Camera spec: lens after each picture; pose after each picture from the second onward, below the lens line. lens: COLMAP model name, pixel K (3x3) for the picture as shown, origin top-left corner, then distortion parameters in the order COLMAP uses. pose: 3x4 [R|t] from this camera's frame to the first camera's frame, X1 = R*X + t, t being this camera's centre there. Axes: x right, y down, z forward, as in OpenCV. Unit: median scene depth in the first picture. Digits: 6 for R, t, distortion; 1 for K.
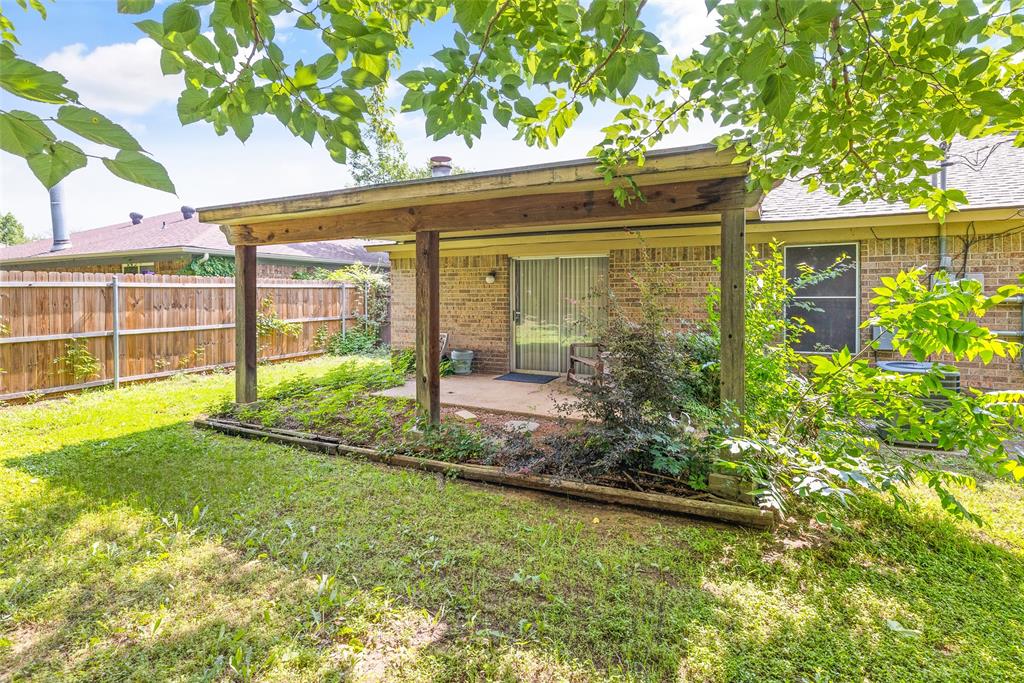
lens RADIAL K [[502.0, 0, 511.0], [0, 502.0, 301.5], [0, 0, 1]] dist [-0.000382, -0.000115]
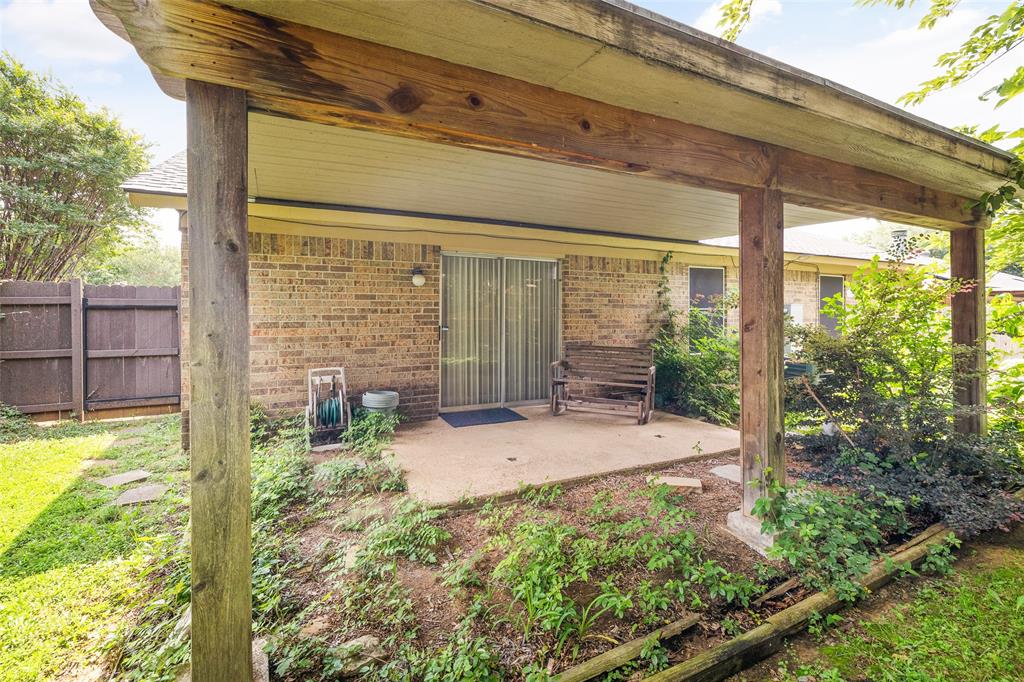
lens RADIAL K [[459.7, 0, 516.1], [0, 459.7, 314.4], [0, 0, 1]] dist [-0.000782, -0.000117]
pose [[0.608743, -0.000084, 0.793367, -0.488819], [0.005137, 0.999979, -0.003835, 0.005176], [-0.793351, 0.006410, 0.608731, 0.566631]]
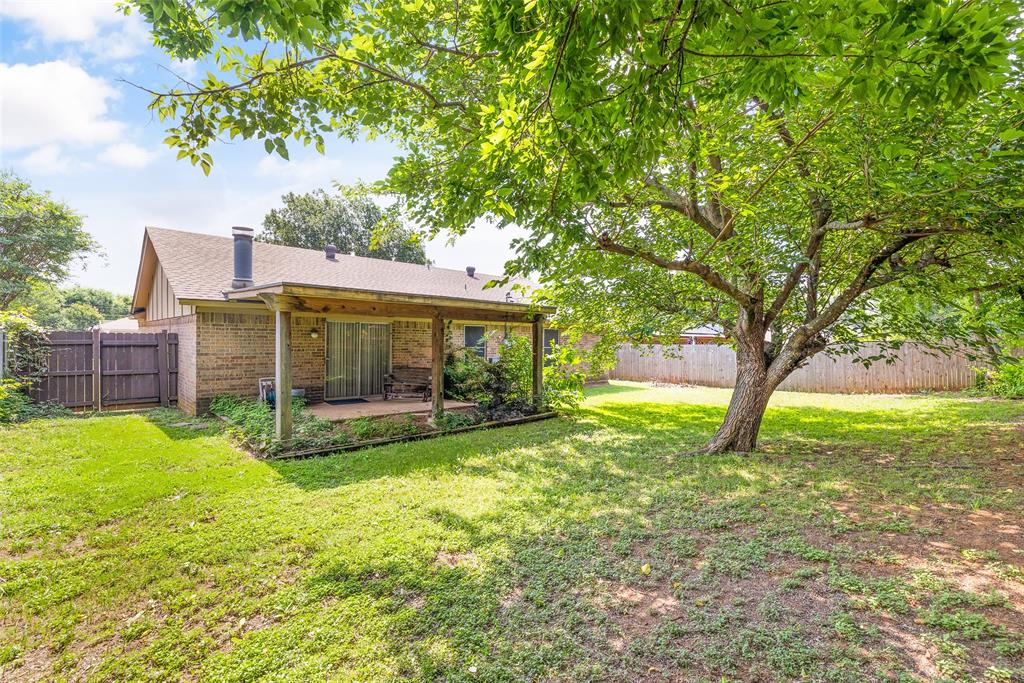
lens RADIAL K [[431.0, 0, 520.3], [0, 431.0, 339.3], [0, 0, 1]] dist [0.000841, 0.000110]
pose [[0.354807, 0.005727, 0.934922, -1.017456], [-0.007772, 0.999965, -0.003176, -0.035058], [-0.934907, -0.006139, 0.354839, 0.067717]]
